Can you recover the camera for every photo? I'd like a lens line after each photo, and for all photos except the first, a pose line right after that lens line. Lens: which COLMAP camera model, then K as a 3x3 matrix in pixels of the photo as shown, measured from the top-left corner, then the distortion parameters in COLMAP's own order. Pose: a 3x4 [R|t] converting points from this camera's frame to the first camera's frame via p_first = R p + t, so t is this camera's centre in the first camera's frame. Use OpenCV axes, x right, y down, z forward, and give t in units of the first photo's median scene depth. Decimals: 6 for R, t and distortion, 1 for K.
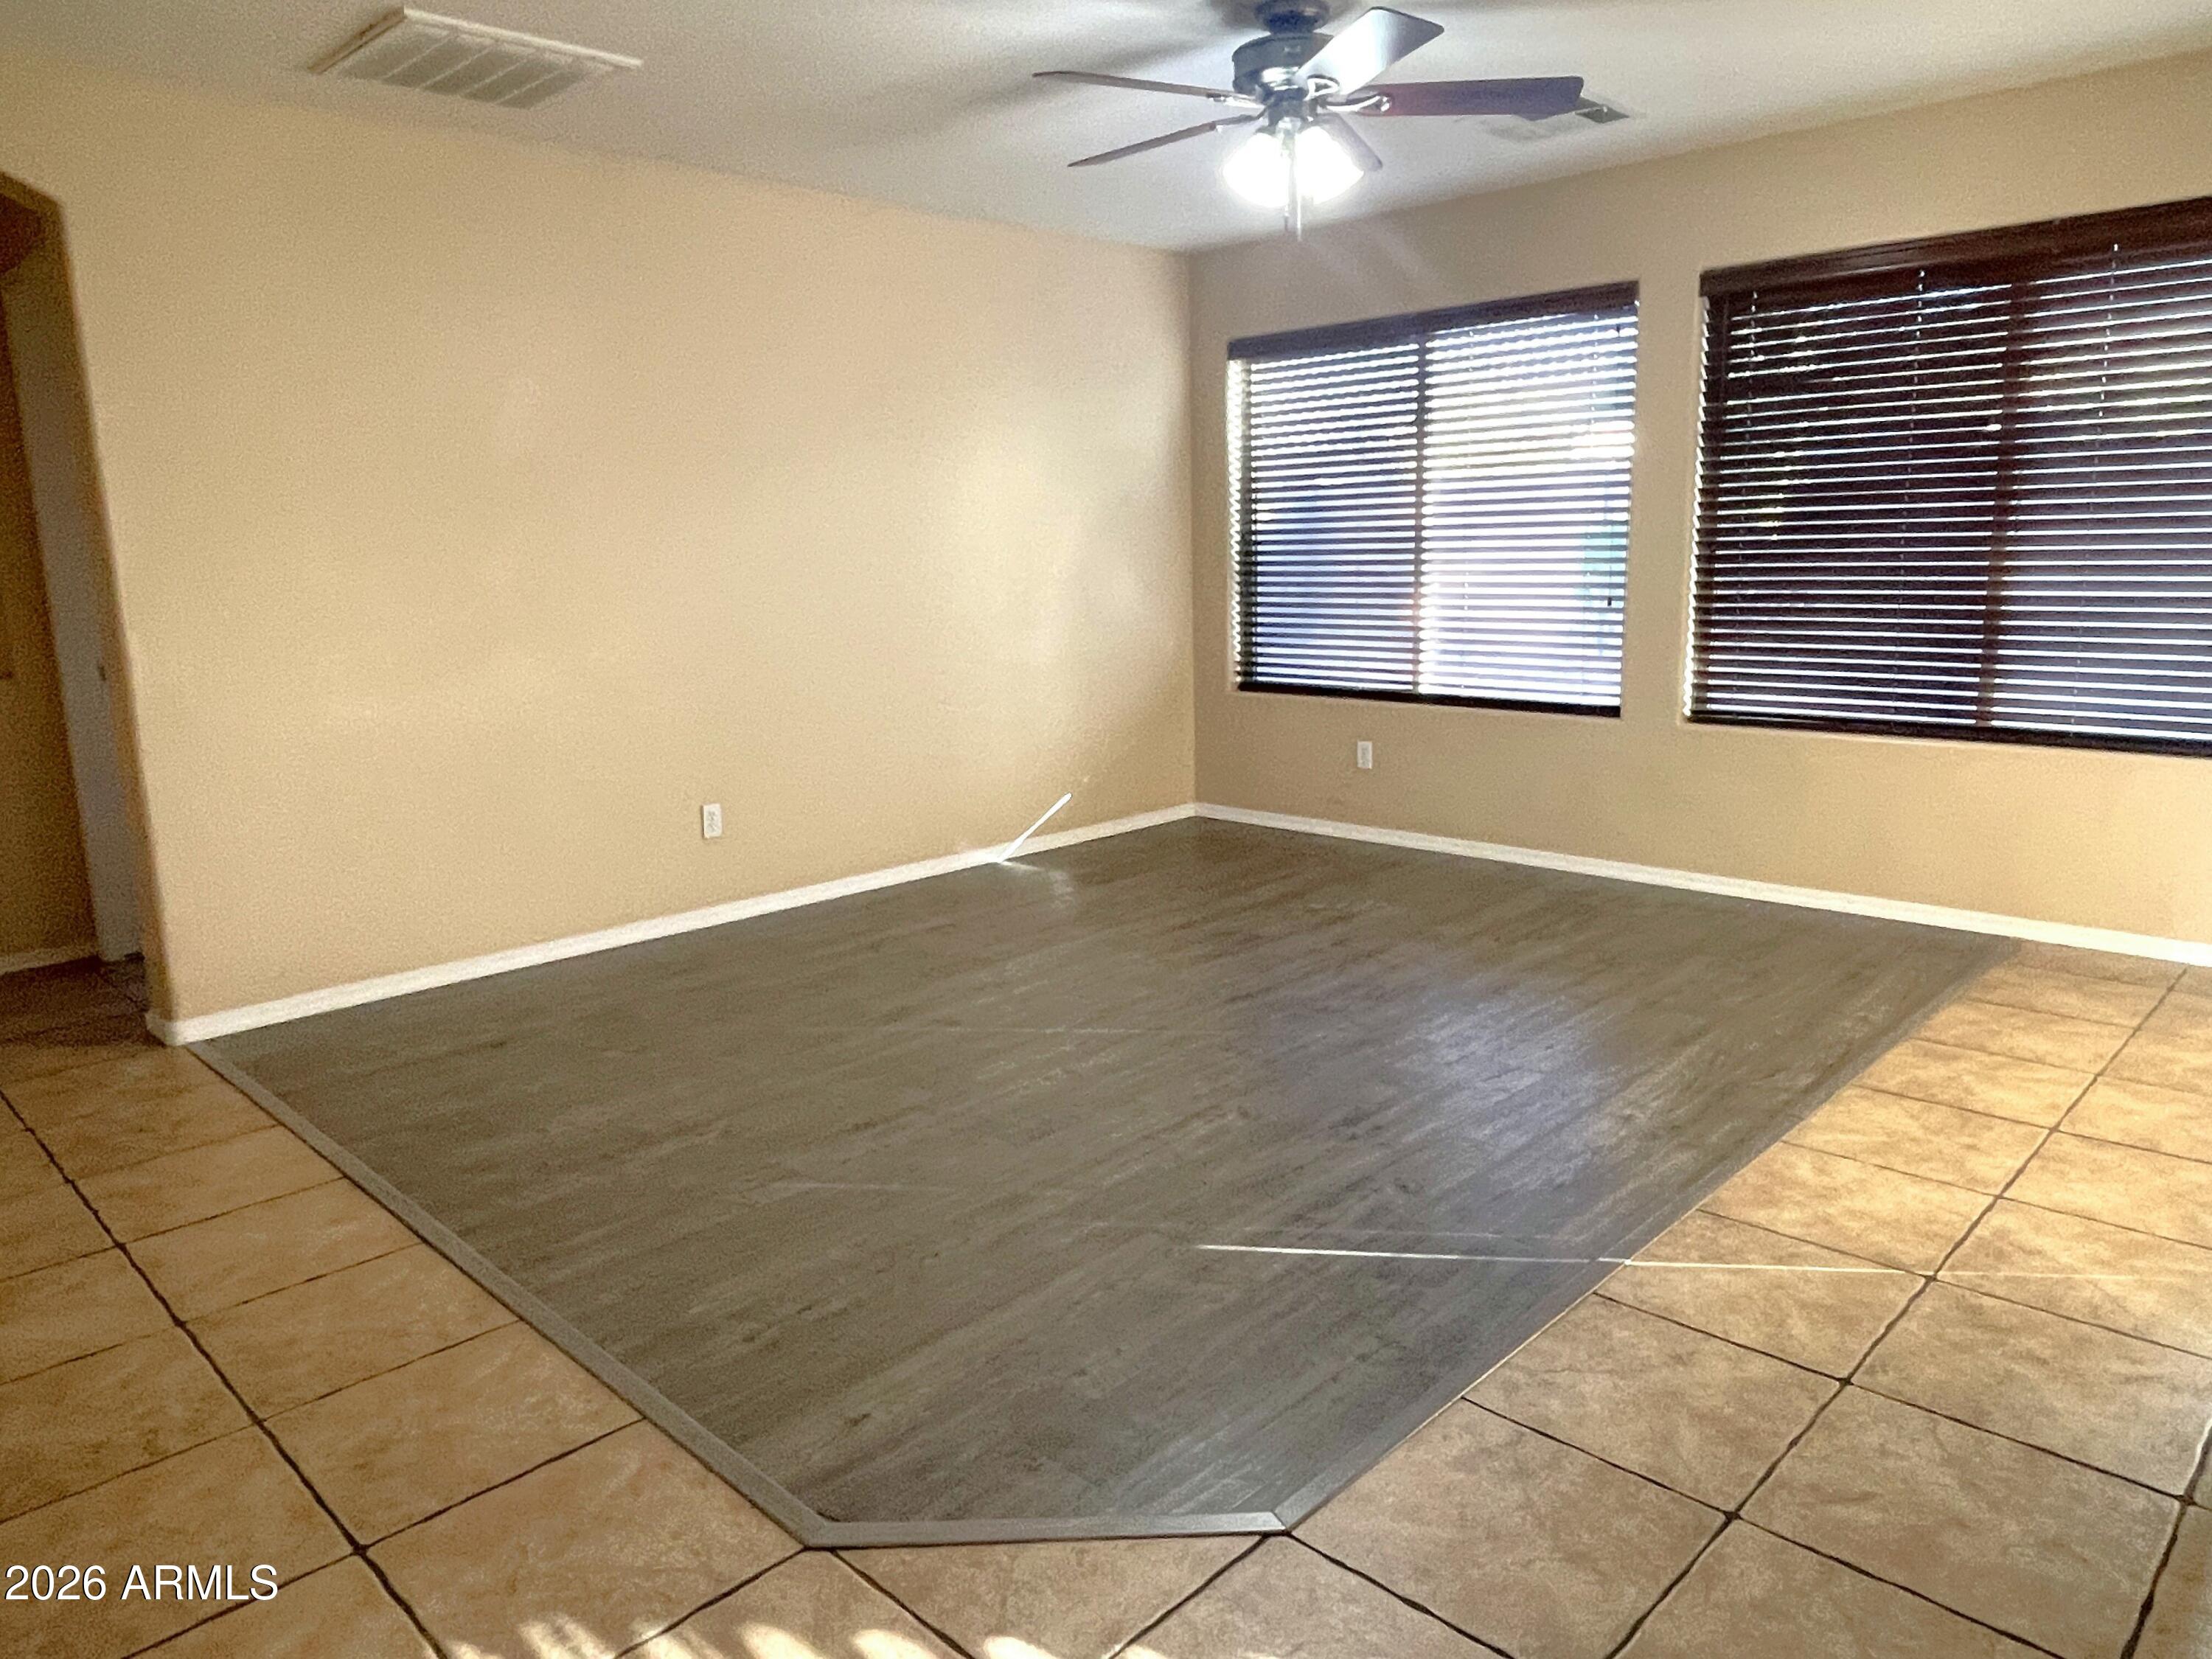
lens RADIAL K [[1499.3, 0, 1125.5], [0, 1499.3, 823.9], [0, 0, 1]] dist [0.002701, -0.040097]
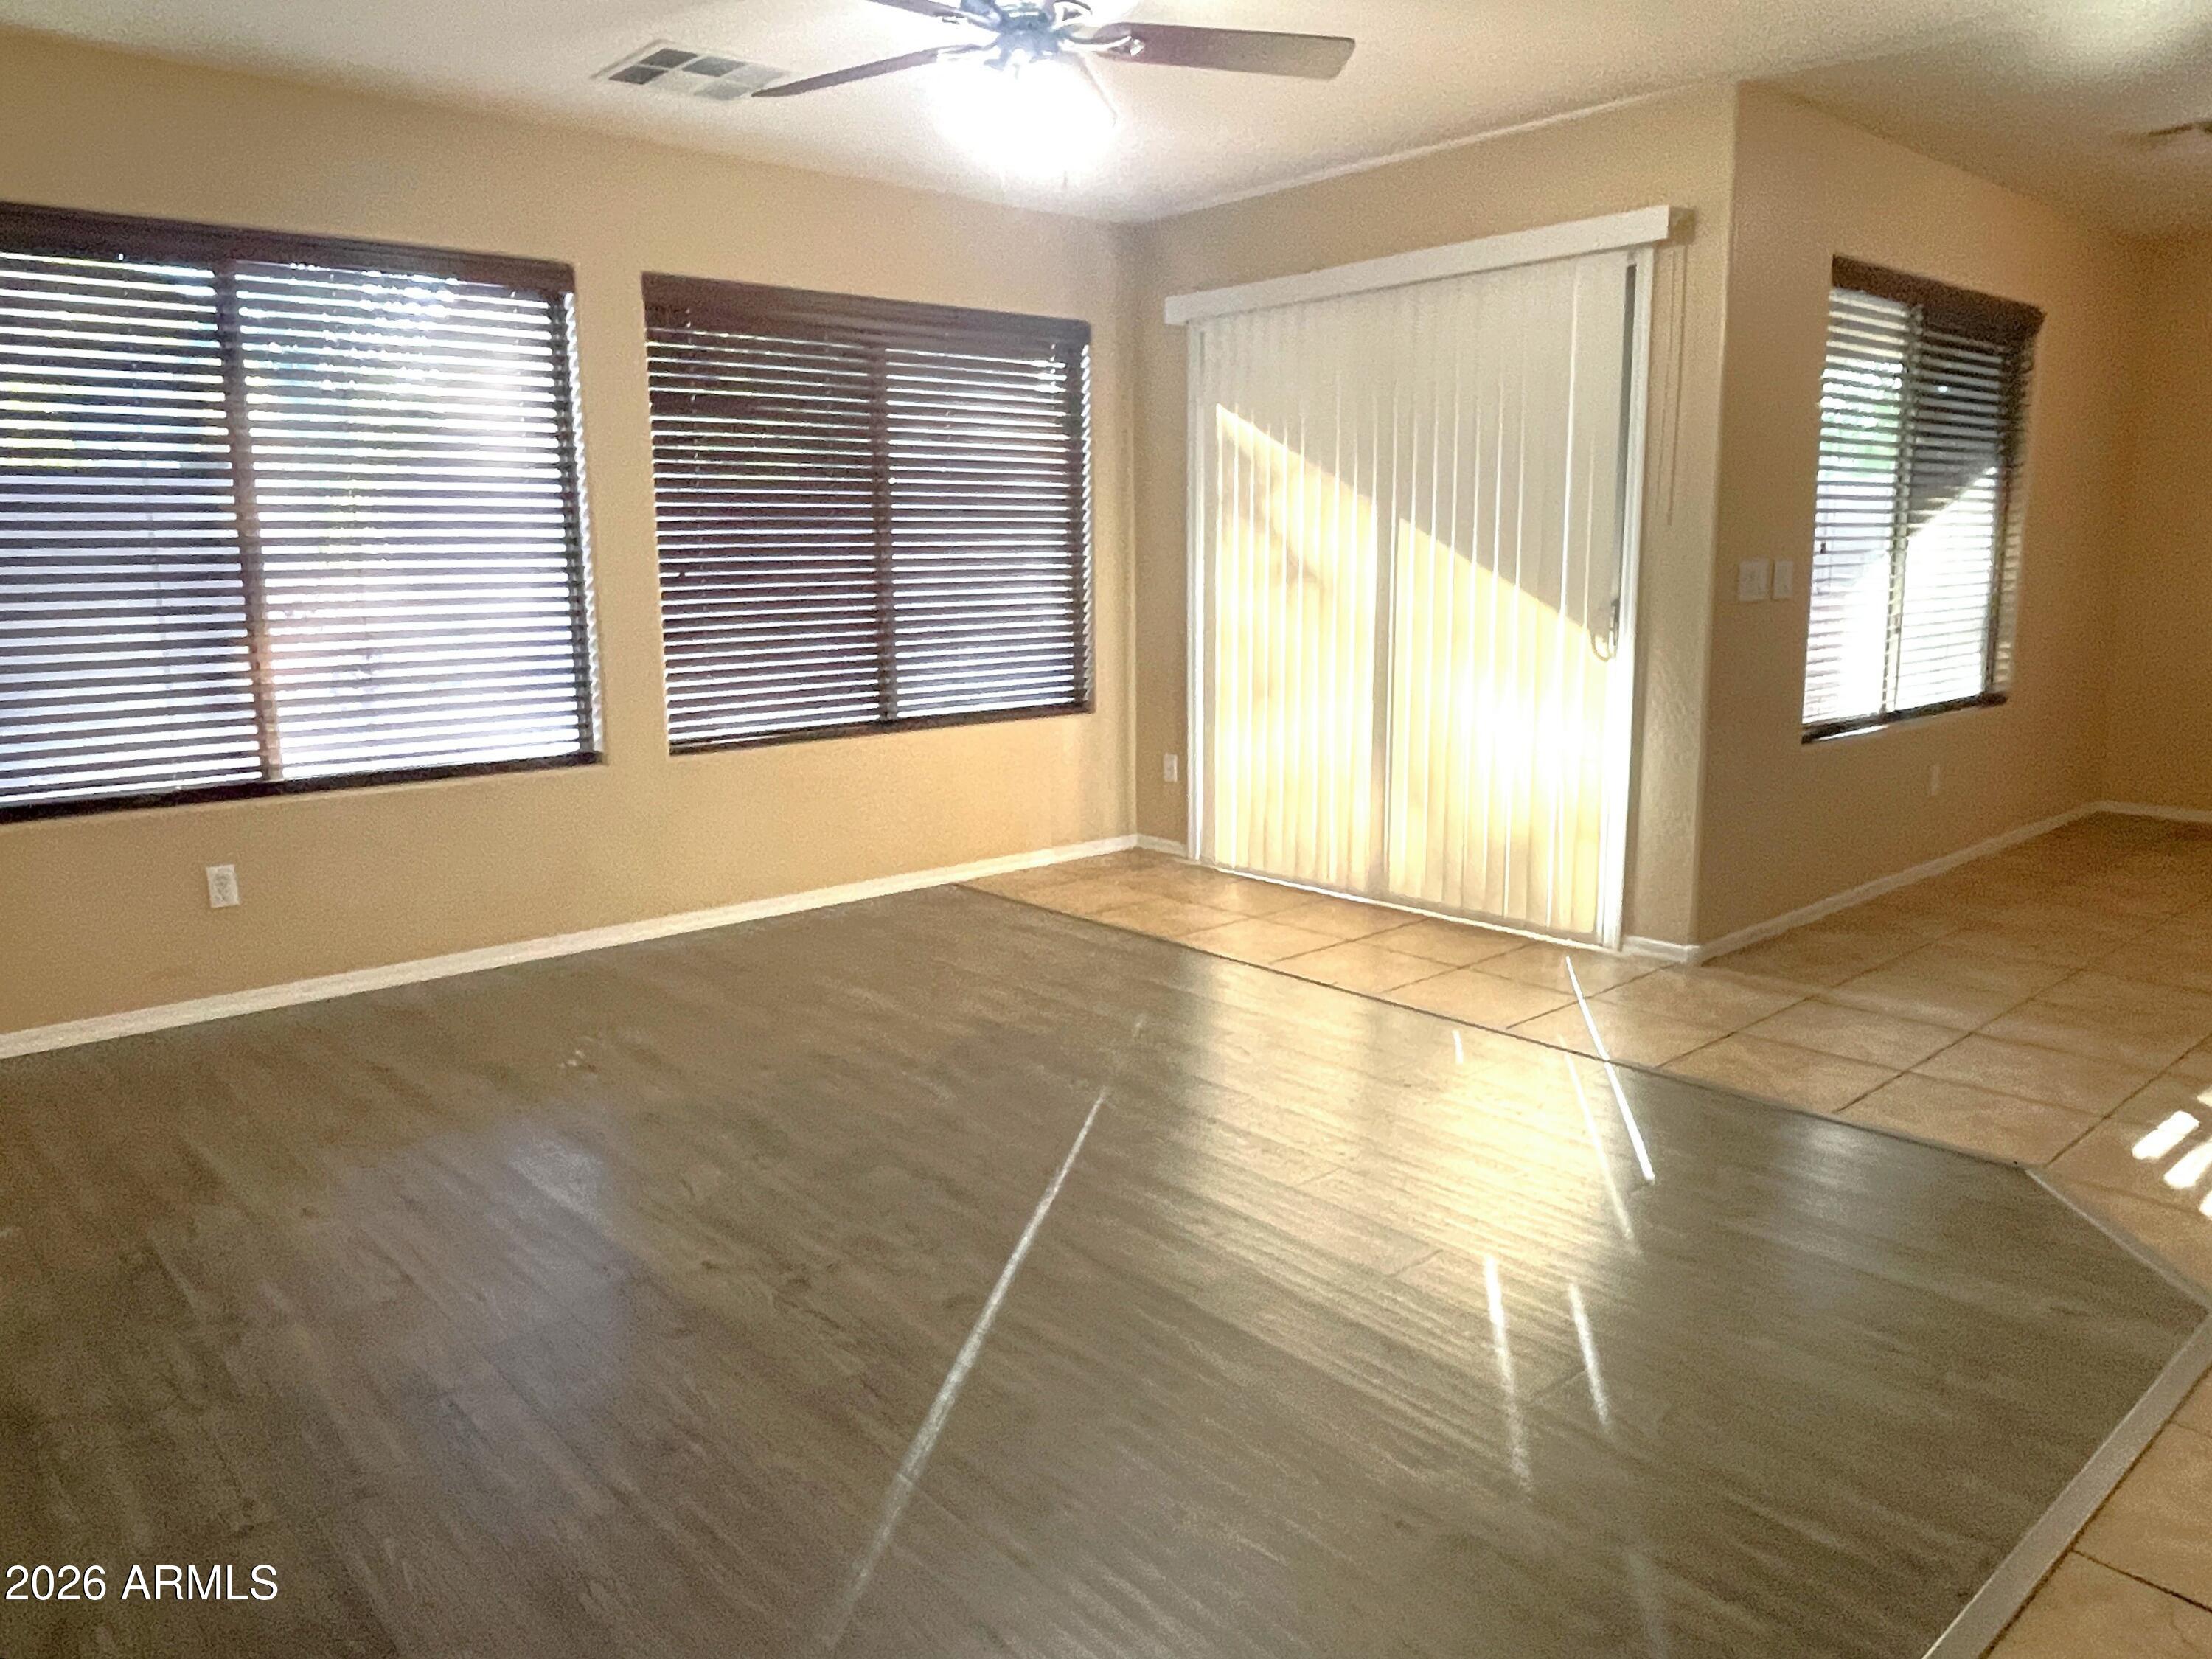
lens RADIAL K [[1499.3, 0, 1125.5], [0, 1499.3, 823.9], [0, 0, 1]] dist [0.002701, -0.040097]
pose [[0.068216, -0.150309, 0.986283, -0.573817], [0.196851, 0.971179, 0.134392, -0.104501], [-0.978057, 0.184983, 0.095839, 0.695542]]
